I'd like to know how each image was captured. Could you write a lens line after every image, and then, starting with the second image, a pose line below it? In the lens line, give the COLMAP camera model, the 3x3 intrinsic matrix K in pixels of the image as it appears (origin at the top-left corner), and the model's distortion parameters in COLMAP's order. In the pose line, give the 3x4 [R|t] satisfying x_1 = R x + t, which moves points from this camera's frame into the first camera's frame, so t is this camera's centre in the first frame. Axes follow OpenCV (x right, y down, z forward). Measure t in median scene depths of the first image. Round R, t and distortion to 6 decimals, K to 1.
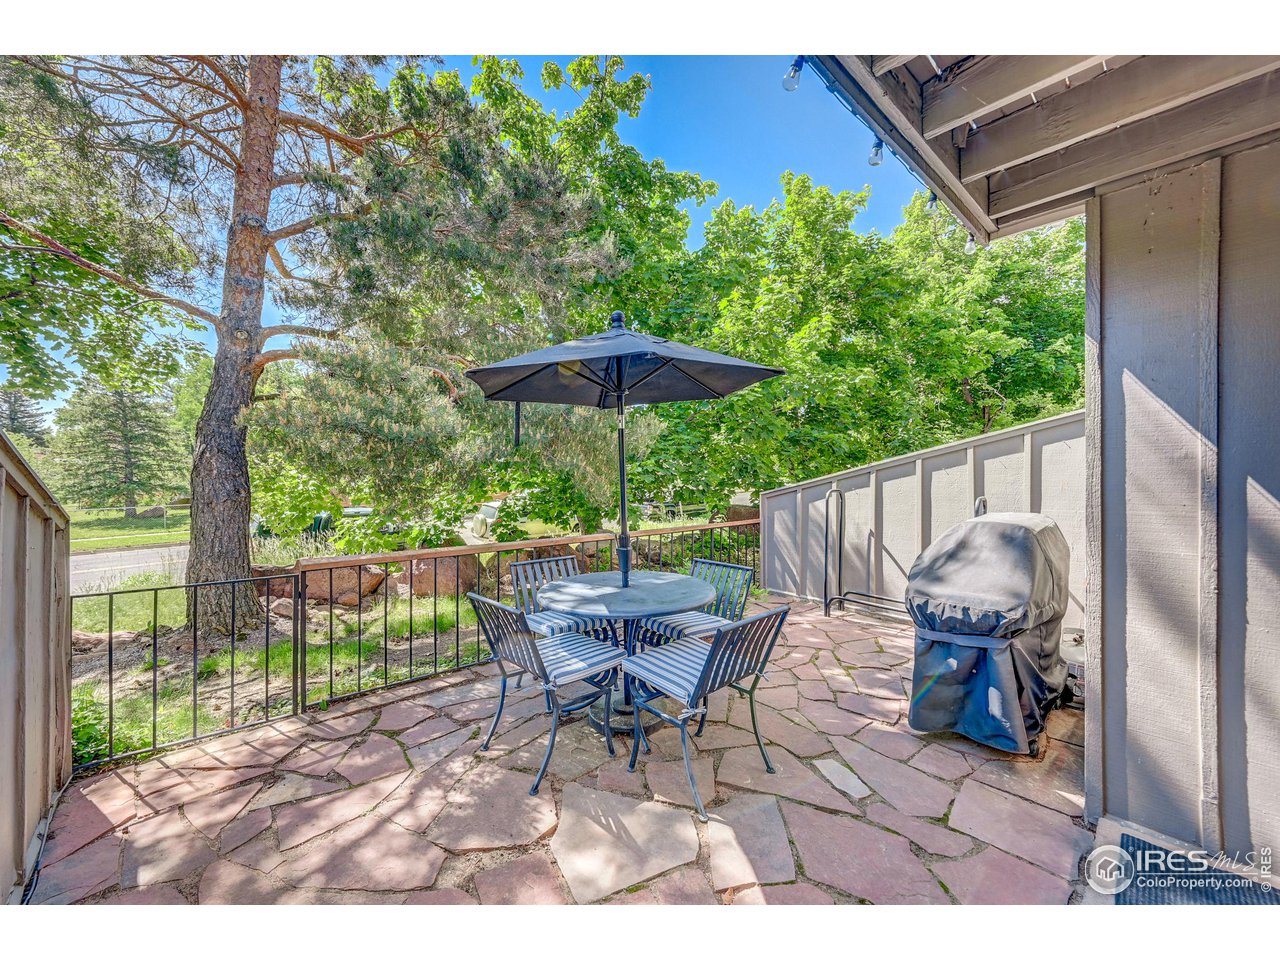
lens RADIAL K [[507.5, 0, 632.1], [0, 507.5, 474.8], [0, 0, 1]] dist [-0.000110, -0.000064]
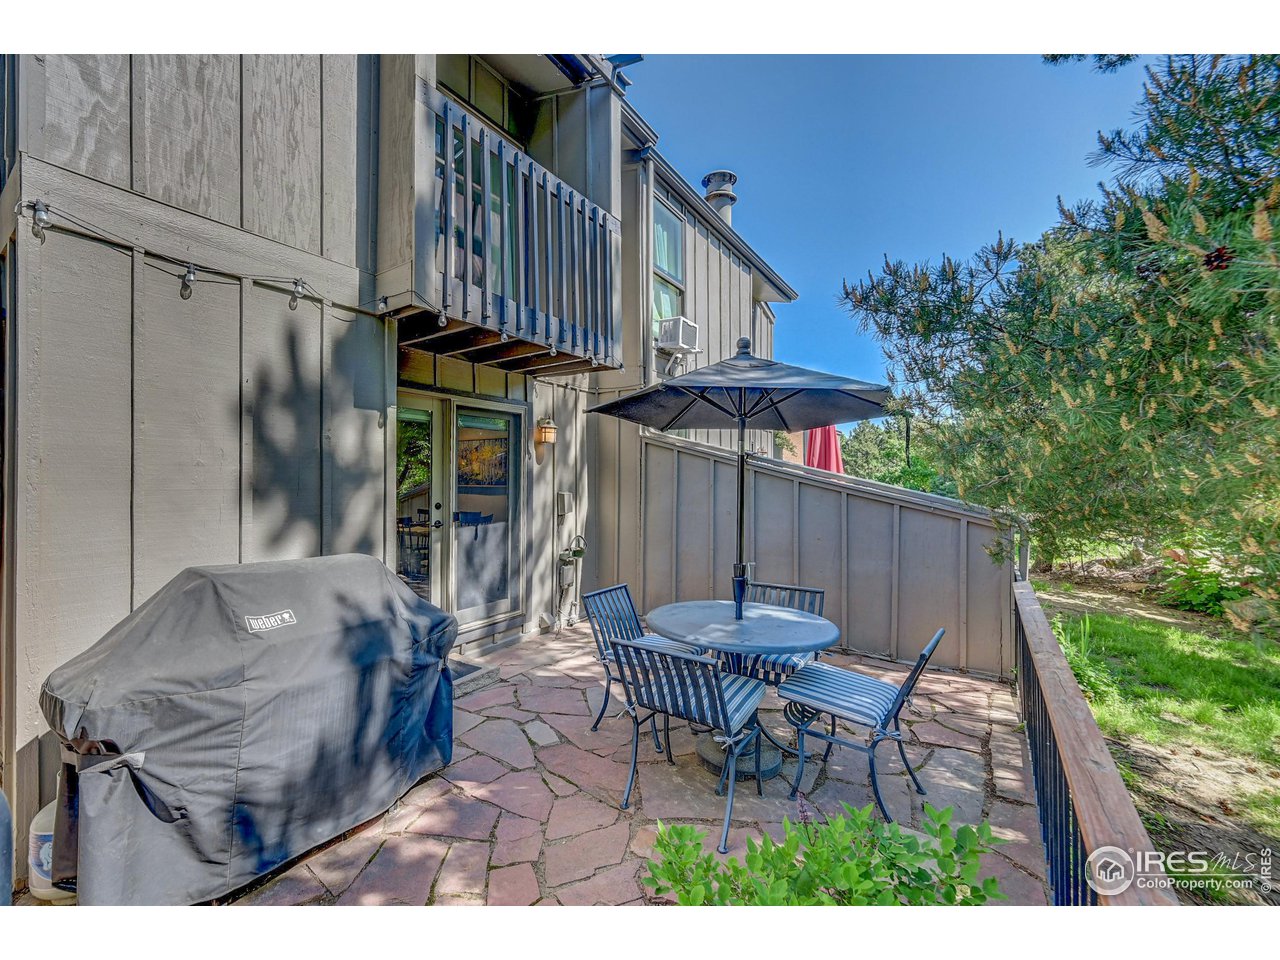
lens RADIAL K [[507.5, 0, 632.1], [0, 507.5, 474.8], [0, 0, 1]] dist [-0.000110, -0.000064]
pose [[-0.952622, -0.002305, -0.304149, 0.500716], [0.000628, 0.999954, -0.009545, -0.043007], [0.304157, -0.009283, -0.952577, 1.981620]]
